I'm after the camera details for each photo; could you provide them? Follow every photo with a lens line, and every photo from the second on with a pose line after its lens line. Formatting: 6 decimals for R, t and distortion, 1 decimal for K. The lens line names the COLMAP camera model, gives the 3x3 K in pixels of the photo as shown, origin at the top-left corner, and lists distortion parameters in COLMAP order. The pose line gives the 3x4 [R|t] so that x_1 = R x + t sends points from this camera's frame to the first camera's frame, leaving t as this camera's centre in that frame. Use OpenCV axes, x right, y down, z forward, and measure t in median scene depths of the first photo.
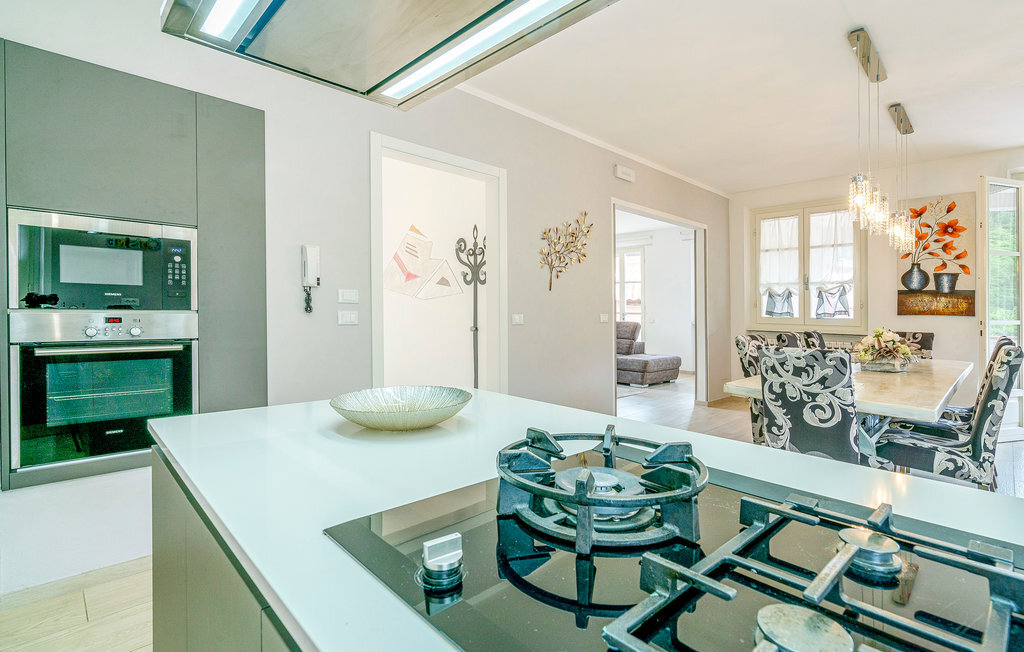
lens RADIAL K [[481.7, 0, 533.0], [0, 481.7, 306.9], [0, 0, 1]] dist [0.003506, 0.000917]
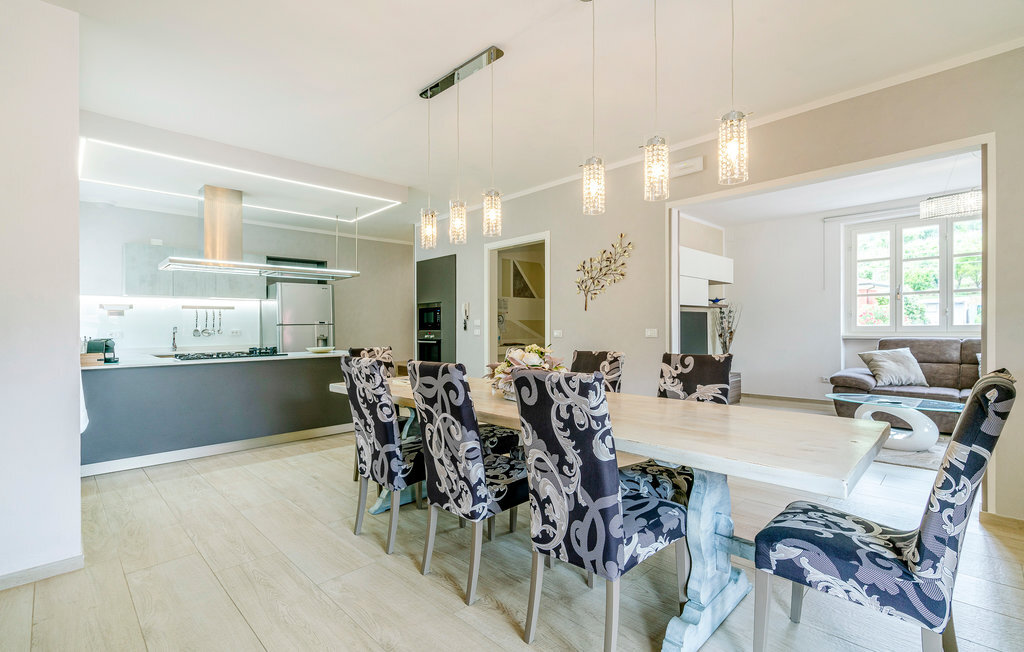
lens RADIAL K [[464.9, 0, 509.4], [0, 464.9, 324.8], [0, 0, 1]] dist [-0.005548, -0.000125]
pose [[-0.010491, -0.020350, -0.999738, 1.002730], [0.018415, 0.999619, -0.020541, 0.019177], [0.999775, -0.018626, -0.010112, 0.664325]]
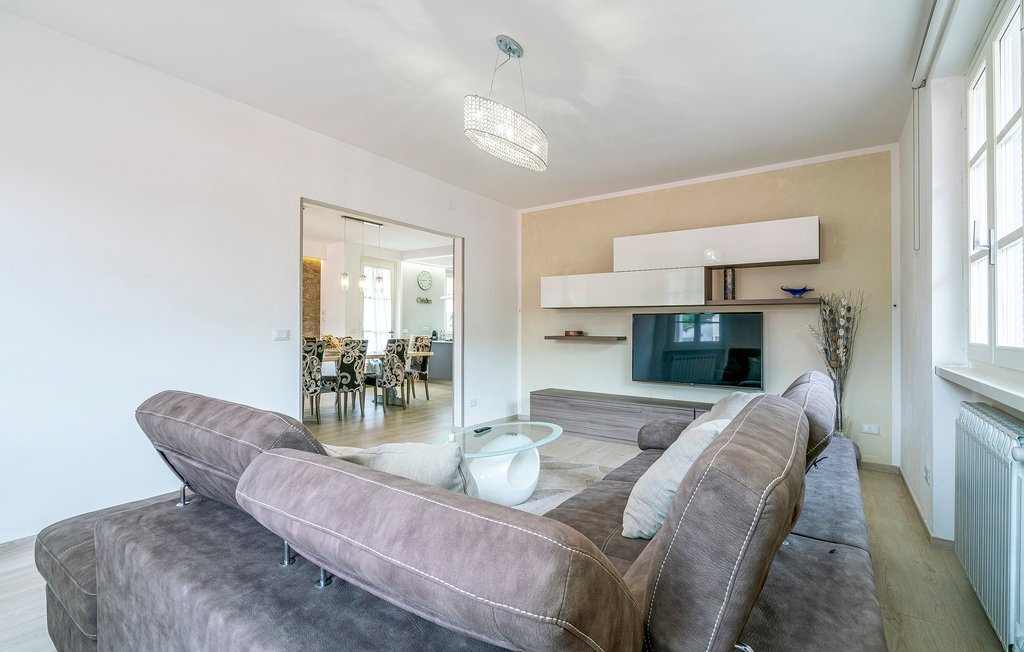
lens RADIAL K [[464.9, 0, 509.4], [0, 464.9, 324.8], [0, 0, 1]] dist [-0.005548, -0.000125]
pose [[-0.986682, -0.025191, -0.160701, 0.210460], [-0.022868, 0.999606, -0.016285, 0.013318], [0.161048, -0.012393, -0.986869, 2.045487]]
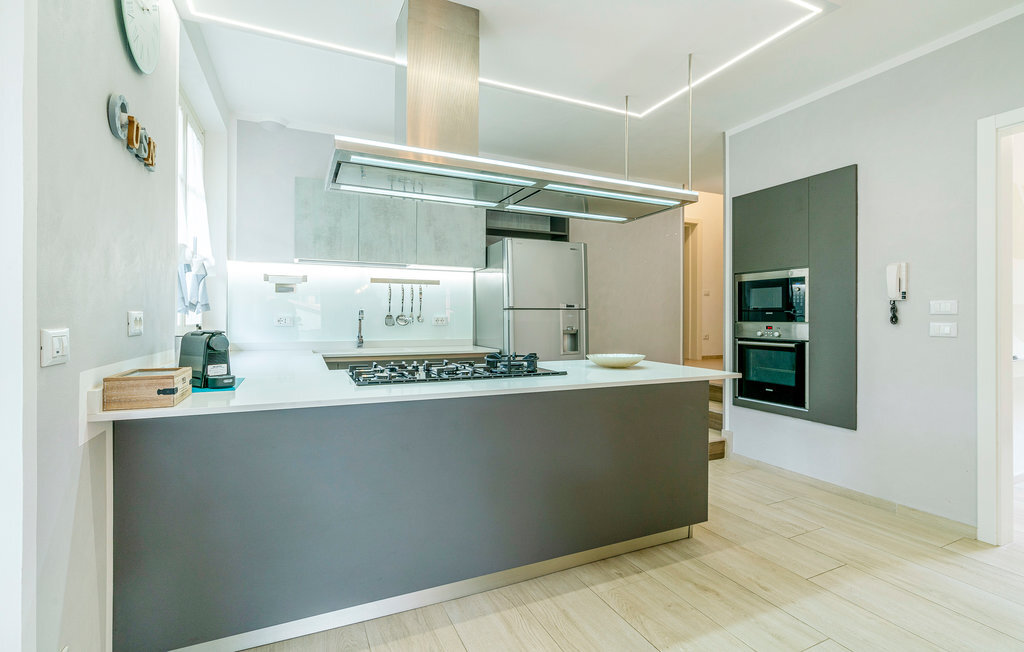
lens RADIAL K [[460.1, 0, 499.7], [0, 460.1, 321.9], [0, 0, 1]] dist [0.000332, 0.000465]
pose [[-0.359390, -0.007706, -0.933156, 0.452843], [-0.001552, 0.999969, -0.007660, 0.008722], [0.933186, -0.001305, -0.359391, 0.283845]]
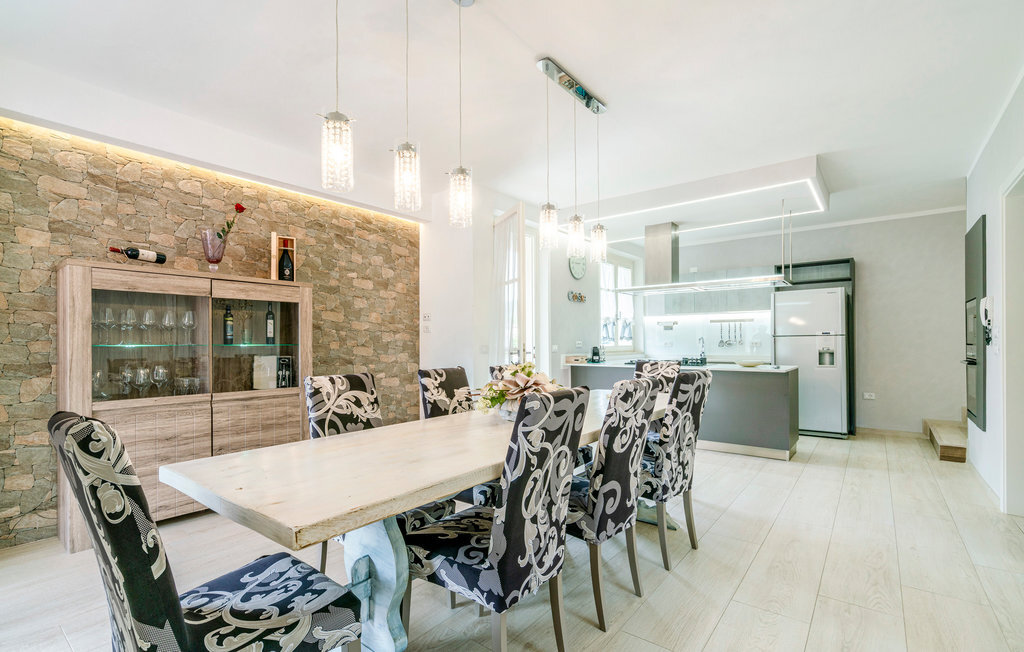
lens RADIAL K [[467.3, 0, 507.3], [0, 467.3, 333.8], [0, 0, 1]] dist [0.000214, 0.000254]
pose [[-0.994247, -0.012066, -0.106433, 0.571365], [-0.009329, 0.999614, -0.026173, 0.013699], [0.106708, -0.025029, -0.993975, 1.164607]]
